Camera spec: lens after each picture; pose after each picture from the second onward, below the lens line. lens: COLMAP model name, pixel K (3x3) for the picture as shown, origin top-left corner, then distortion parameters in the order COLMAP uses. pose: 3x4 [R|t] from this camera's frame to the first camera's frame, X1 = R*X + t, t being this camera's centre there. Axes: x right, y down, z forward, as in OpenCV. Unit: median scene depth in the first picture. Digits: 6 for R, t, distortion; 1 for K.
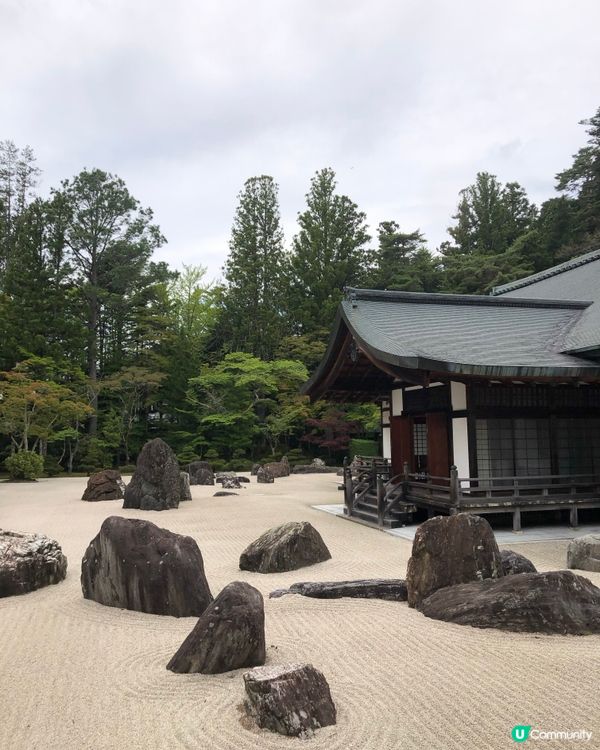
lens RADIAL K [[653.8, 0, 300.0], [0, 653.8, 375.0], [0, 0, 1]] dist [0.005523, 0.001178]
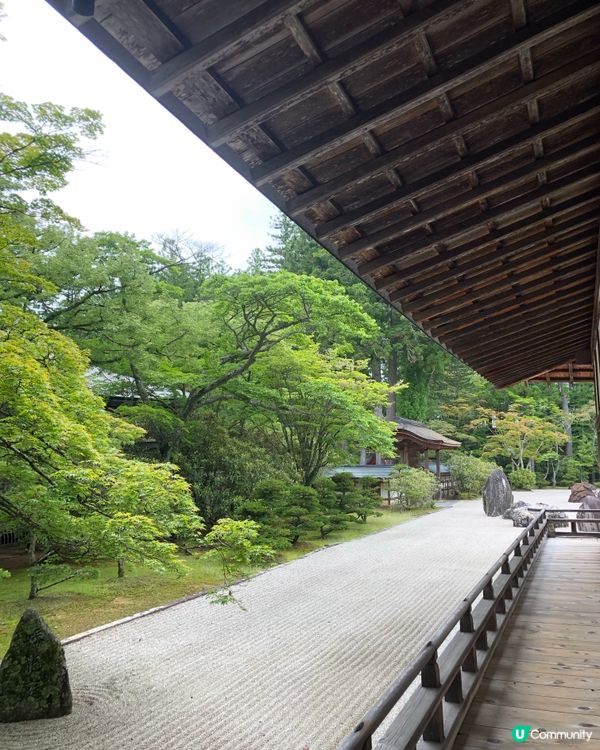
lens RADIAL K [[653.8, 0, 300.0], [0, 653.8, 375.0], [0, 0, 1]] dist [0.005523, 0.001178]
pose [[0.772270, -0.083863, -0.629735, 0.093743], [0.064144, 0.996476, -0.054040, -0.032152], [0.632048, 0.001340, 0.774928, -0.322389]]
